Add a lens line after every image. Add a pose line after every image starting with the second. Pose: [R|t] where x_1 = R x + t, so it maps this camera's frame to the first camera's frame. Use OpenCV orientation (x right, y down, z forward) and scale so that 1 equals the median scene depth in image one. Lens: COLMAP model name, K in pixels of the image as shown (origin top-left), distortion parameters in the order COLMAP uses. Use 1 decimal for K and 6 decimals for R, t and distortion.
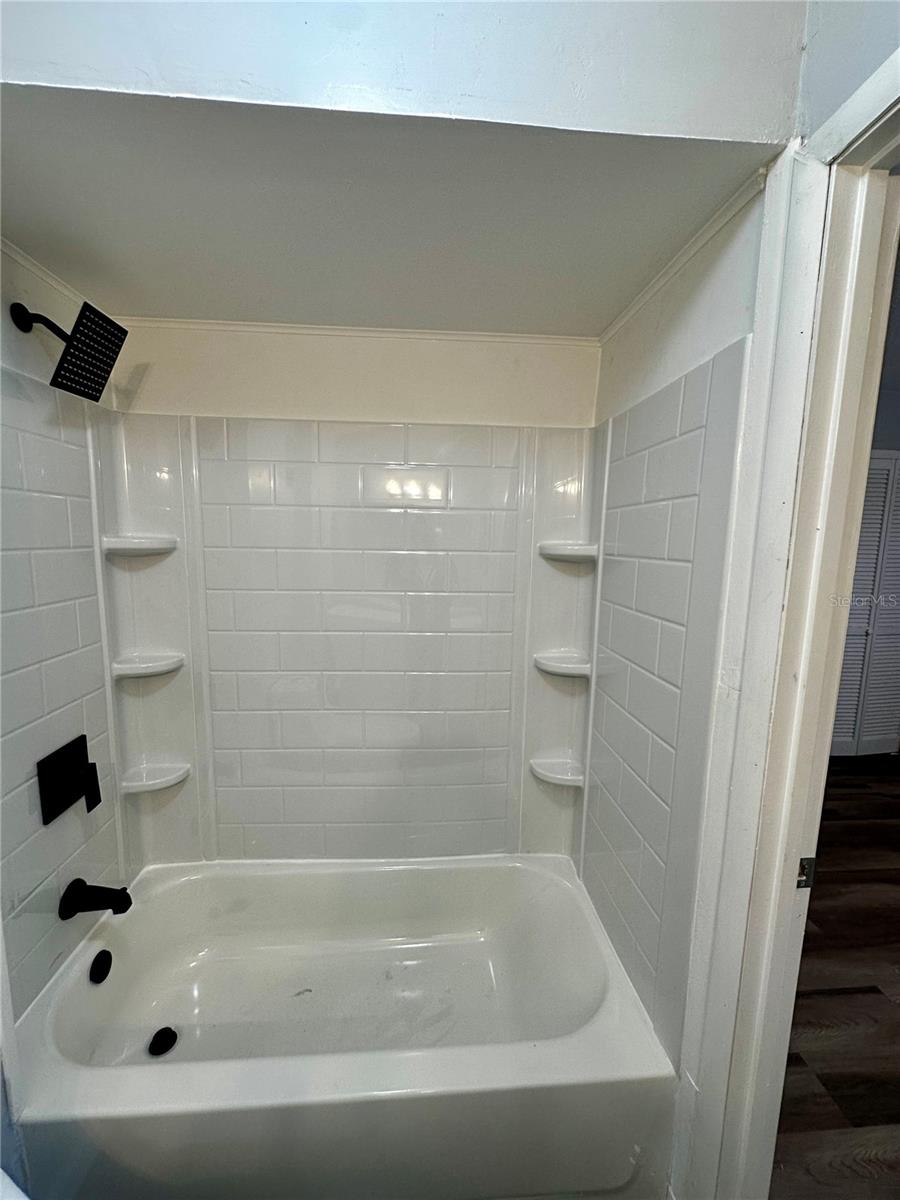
lens RADIAL K [[480.4, 0, 442.4], [0, 480.4, 600.9], [0, 0, 1]] dist [-0.001226, 0.001184]
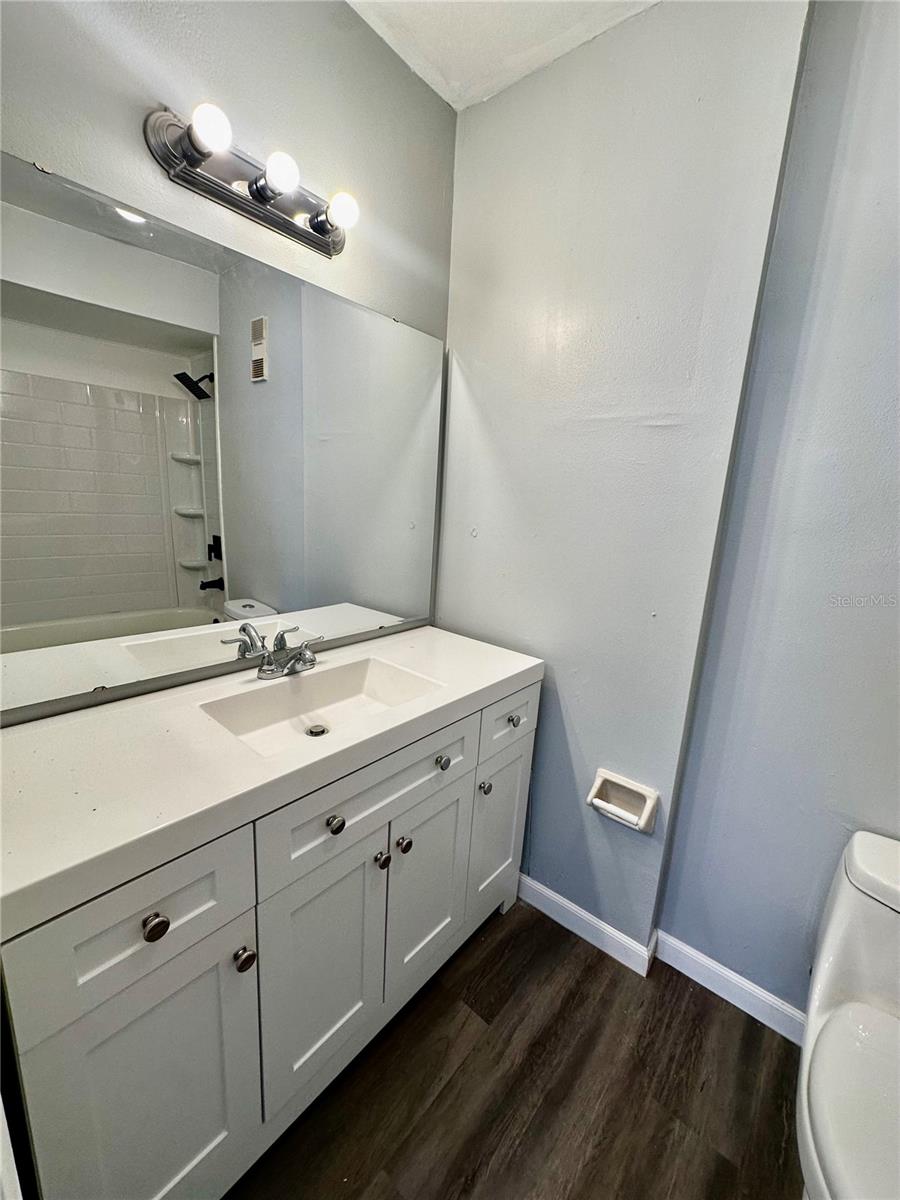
lens RADIAL K [[480.4, 0, 453.7], [0, 480.4, 601.7], [0, 0, 1]] dist [-0.001226, 0.001184]
pose [[0.704980, -0.144194, 0.694414, -0.605266], [0.047854, 0.986554, 0.156273, 0.323145], [-0.707611, -0.076939, 0.702401, -1.788494]]
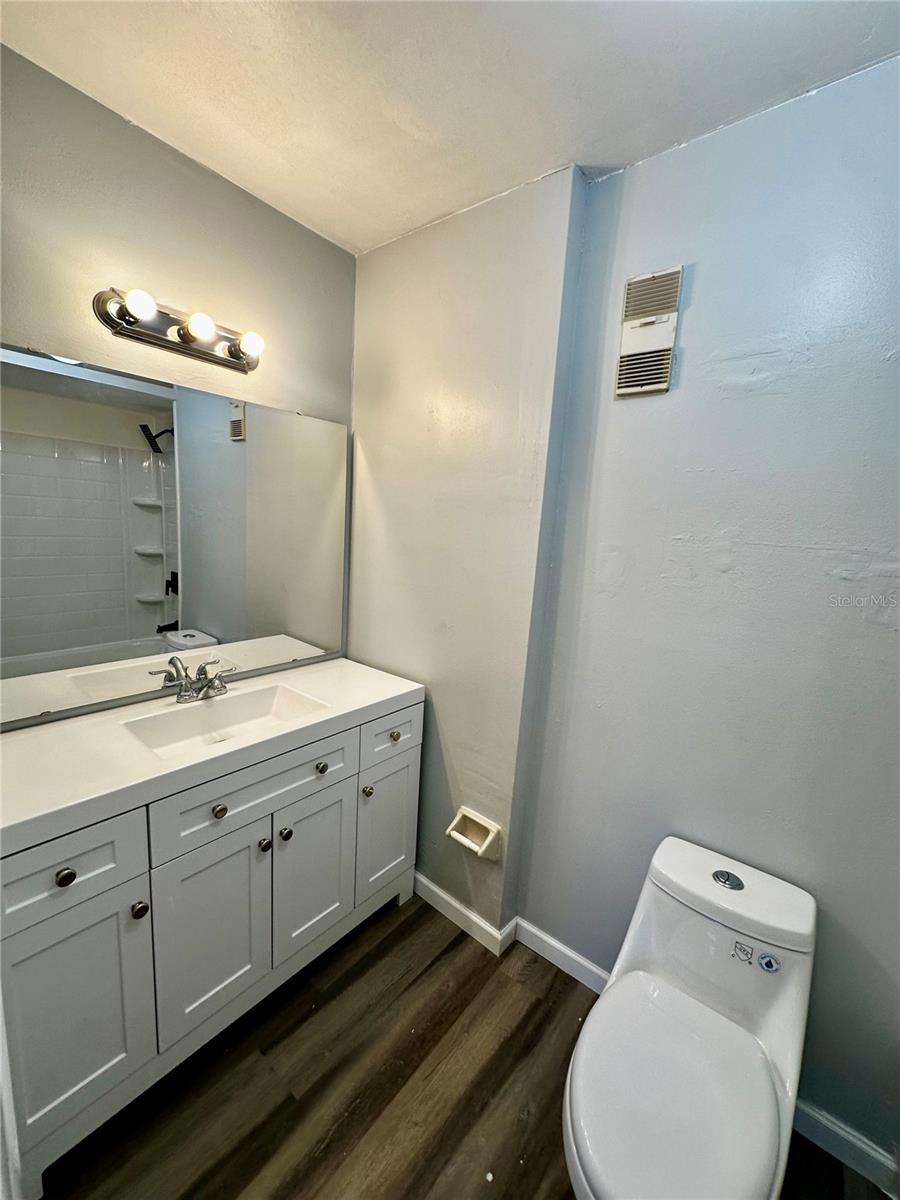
lens RADIAL K [[480.4, 0, 447.8], [0, 480.4, 595.8], [0, 0, 1]] dist [-0.001226, 0.001184]
pose [[0.682333, -0.101989, 0.723892, -0.617270], [0.047436, 0.994310, 0.095376, 0.253942], [-0.729501, -0.030740, 0.683289, -2.180761]]
